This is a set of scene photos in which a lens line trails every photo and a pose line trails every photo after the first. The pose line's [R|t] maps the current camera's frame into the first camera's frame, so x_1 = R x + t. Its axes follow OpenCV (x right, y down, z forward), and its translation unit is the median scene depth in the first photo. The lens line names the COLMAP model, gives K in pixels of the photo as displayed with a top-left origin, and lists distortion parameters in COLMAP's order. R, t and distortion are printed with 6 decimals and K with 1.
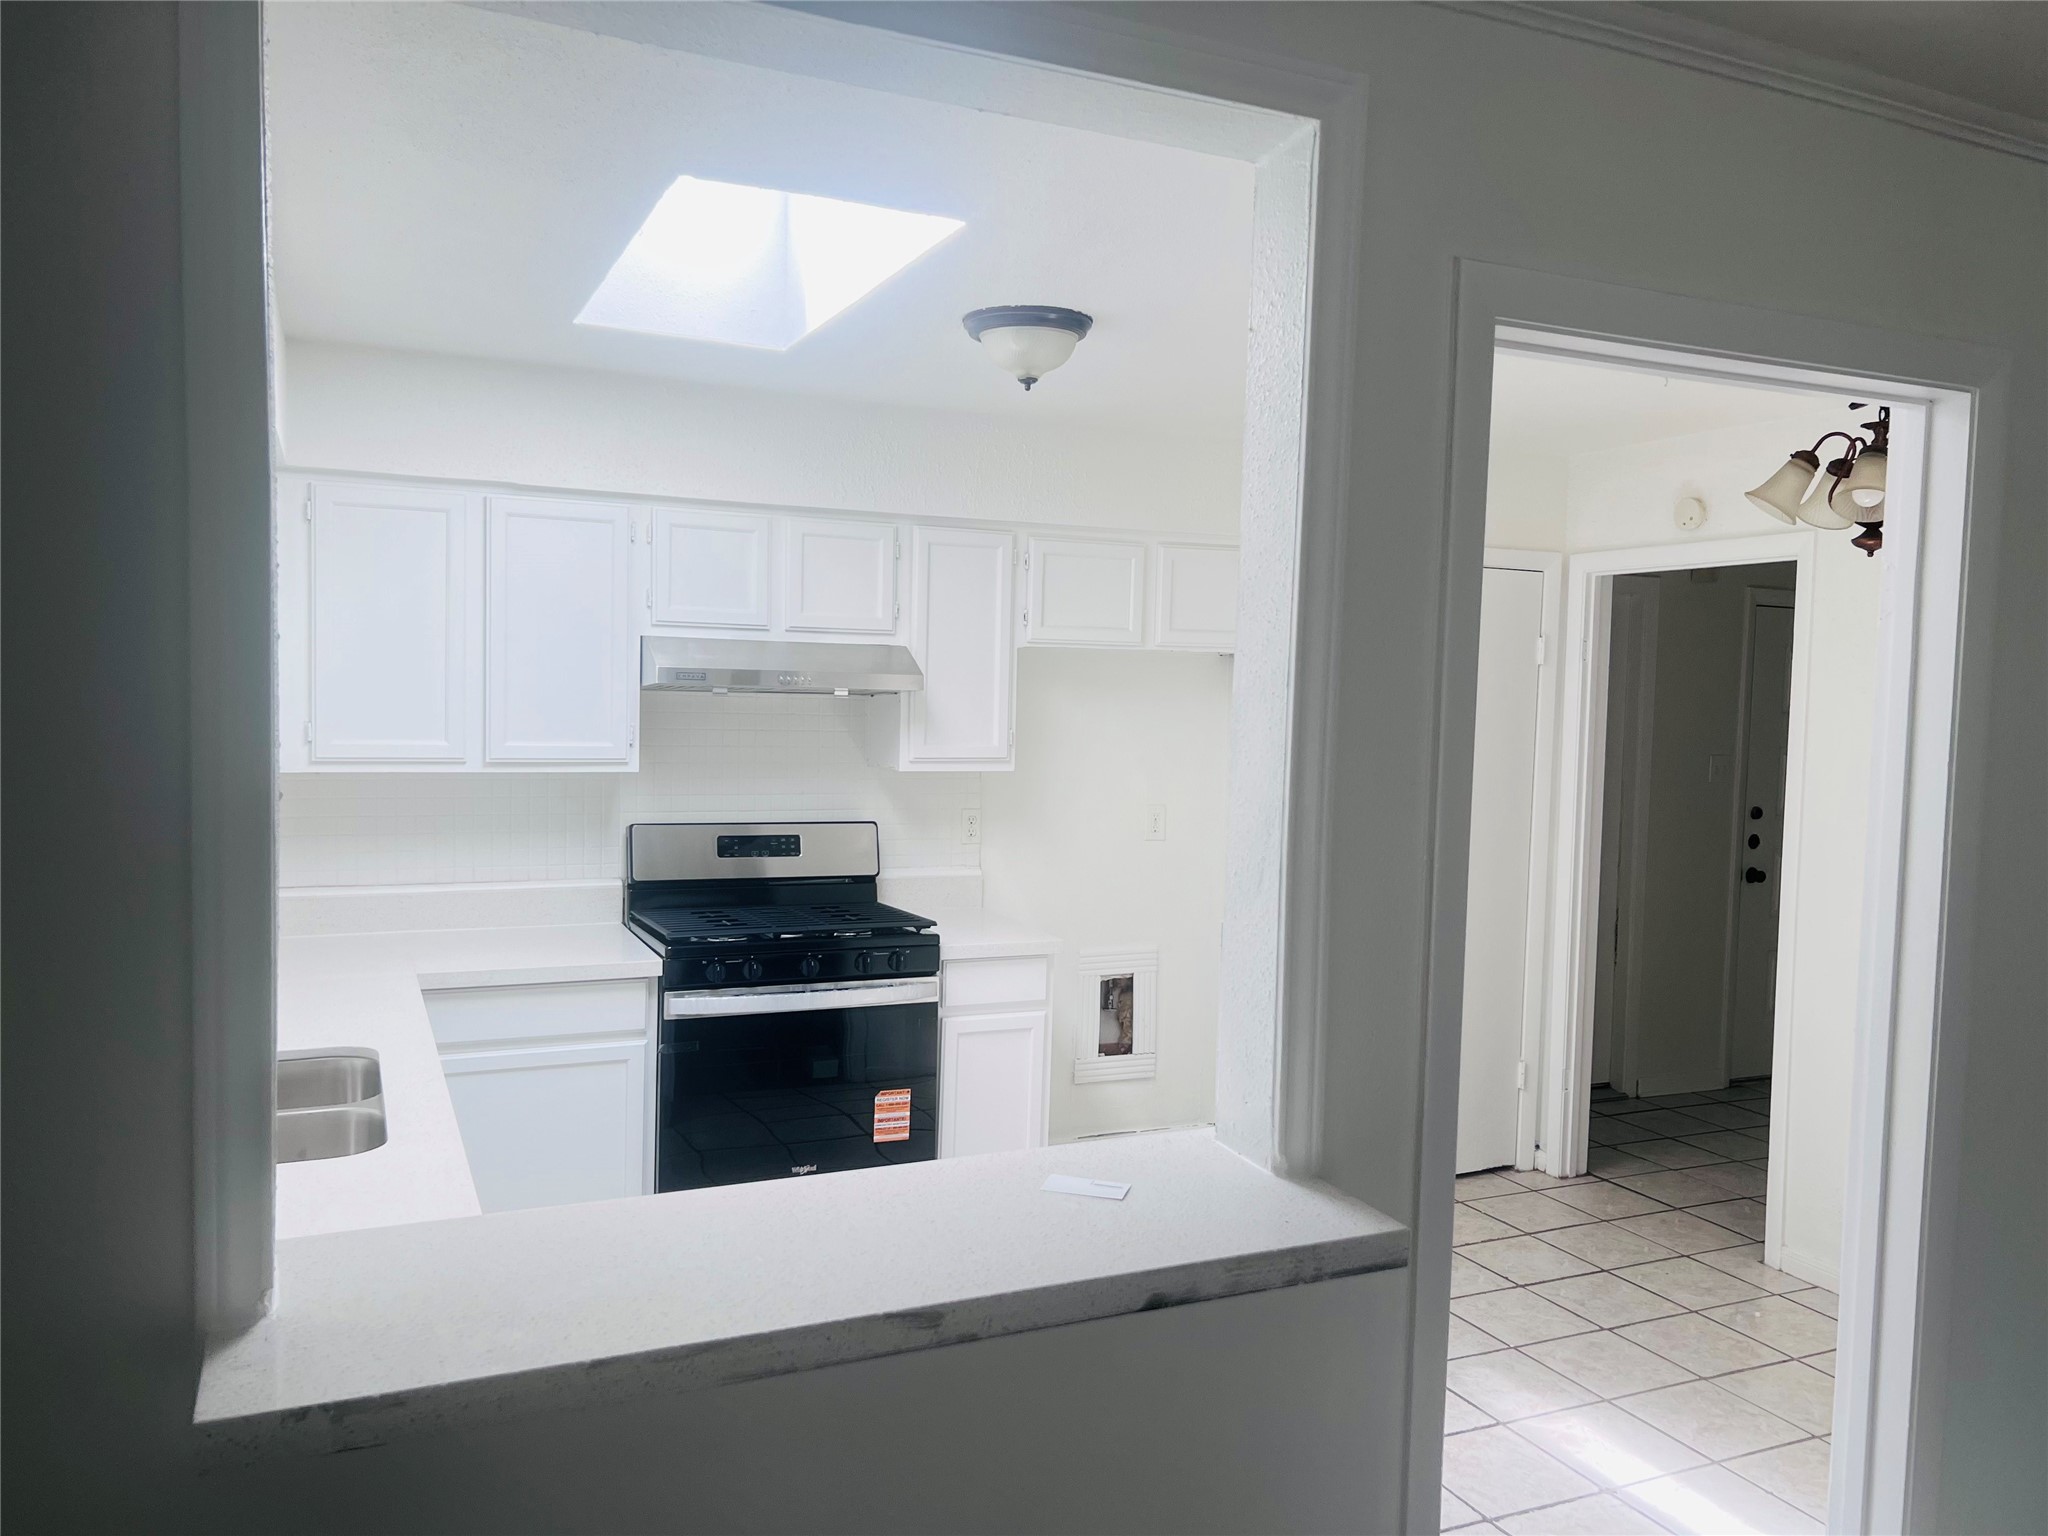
lens RADIAL K [[1542.9, 0, 1031.5], [0, 1542.9, 777.7], [0, 0, 1]] dist [0.069865, -0.004196]
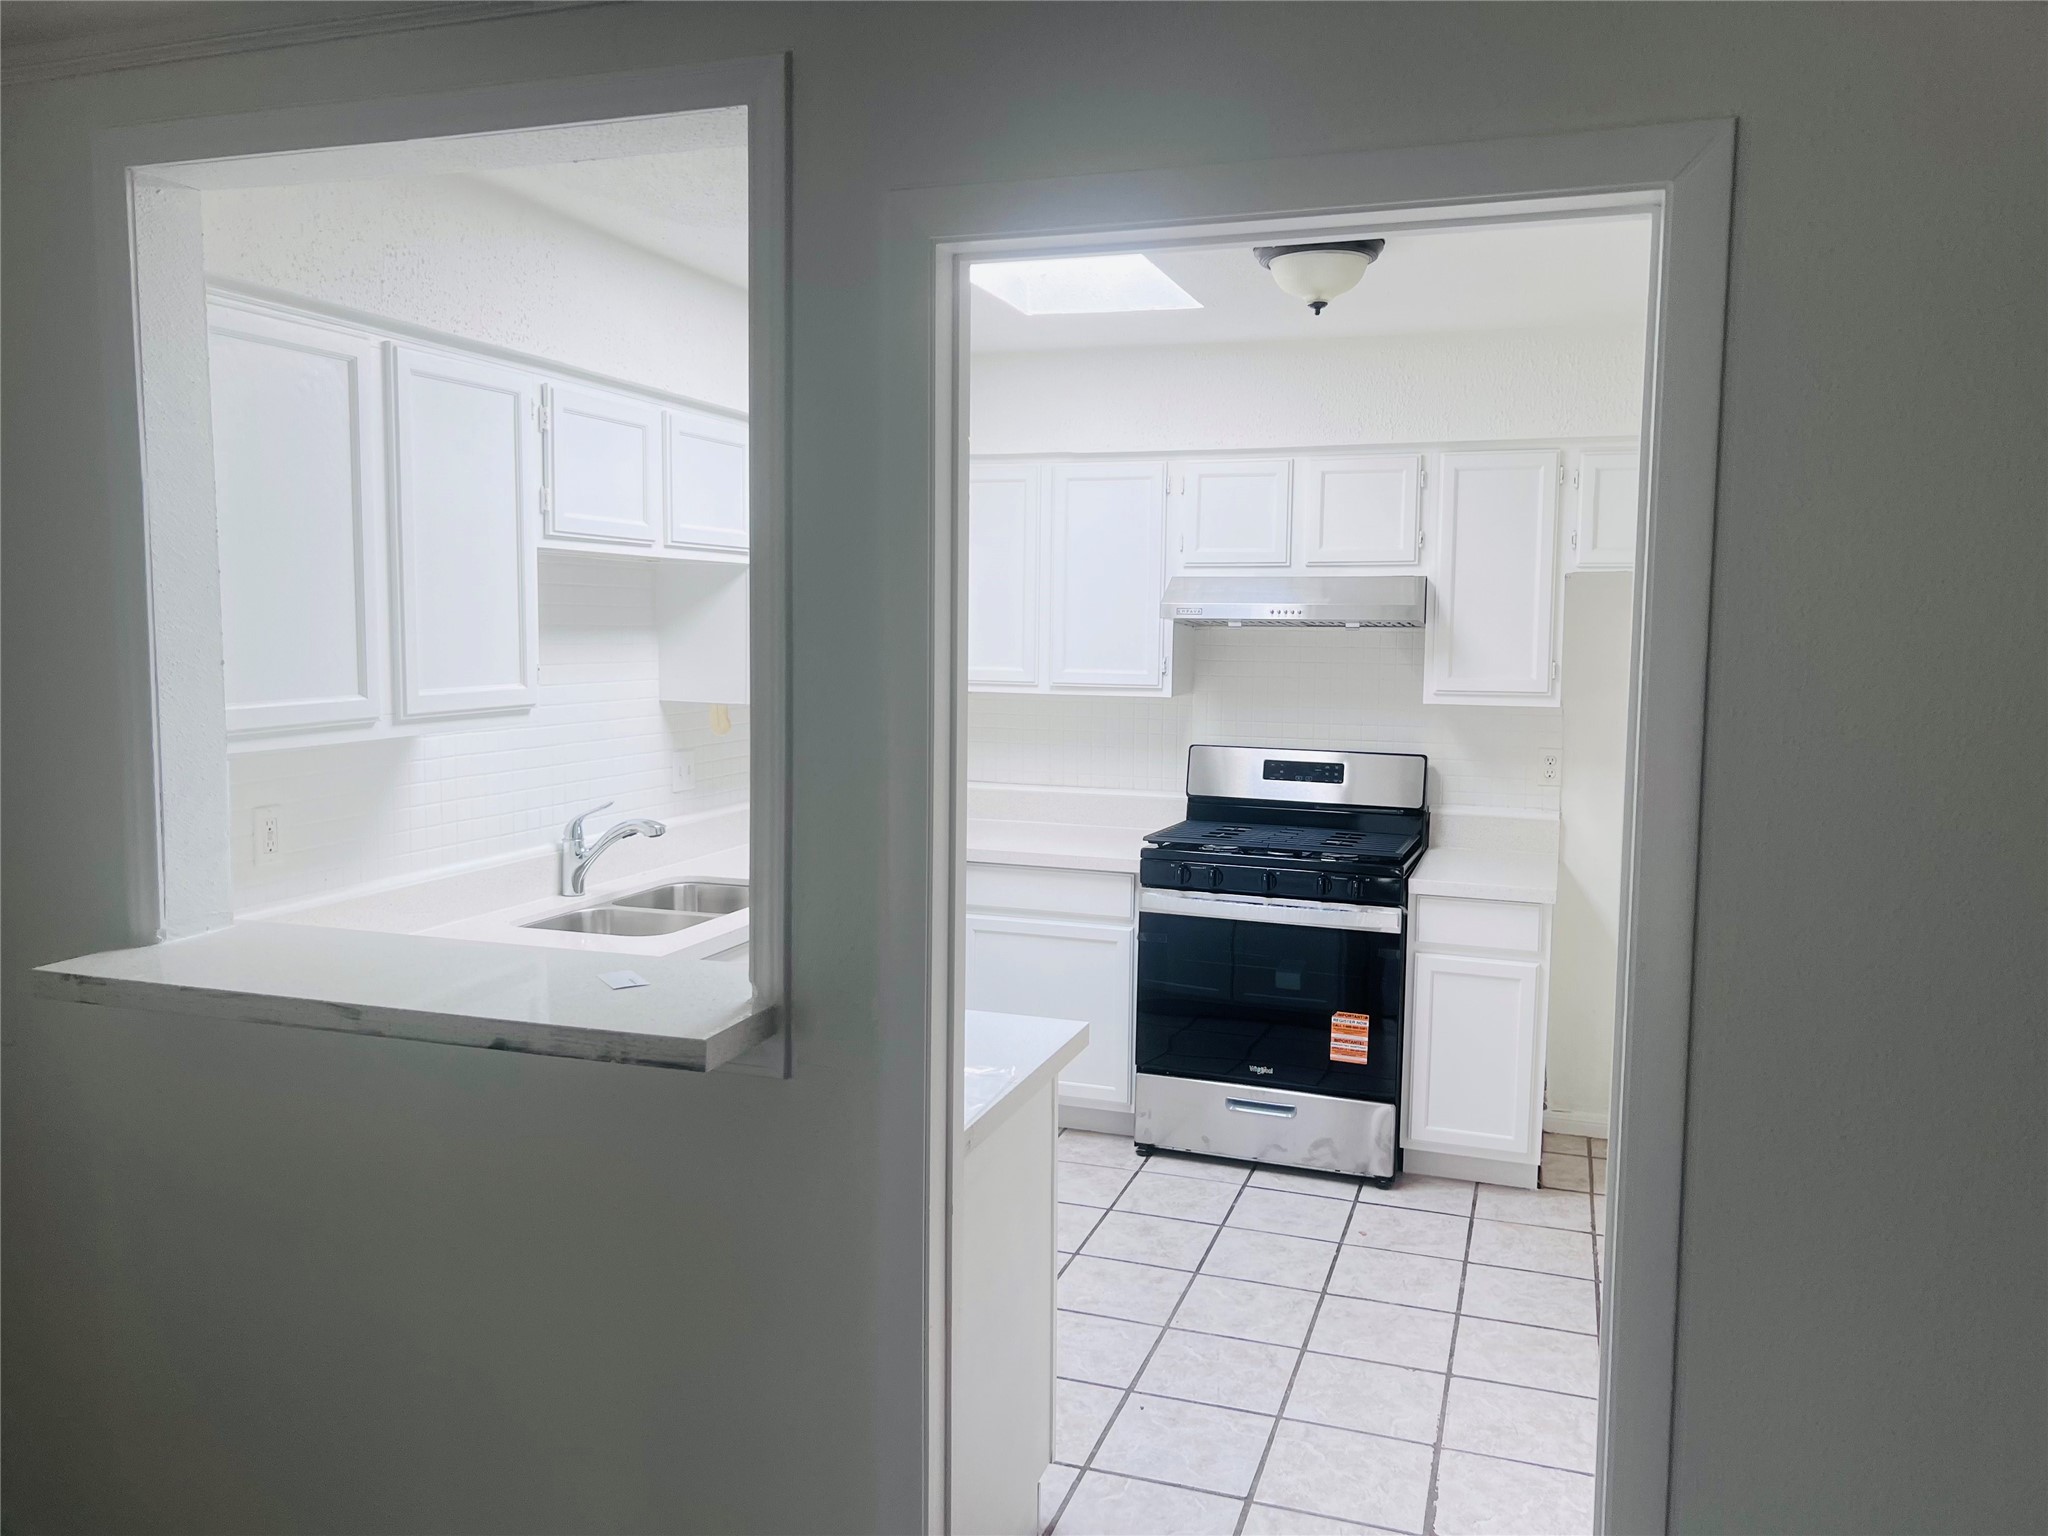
lens RADIAL K [[1542.9, 0, 1026.1], [0, 1542.9, 760.6], [0, 0, 1]] dist [0.069865, -0.004196]
pose [[0.713680, 0.048053, -0.698822, 0.461449], [-0.035577, 0.998843, 0.032350, 0.009827], [0.699568, 0.001774, 0.714564, 0.118575]]
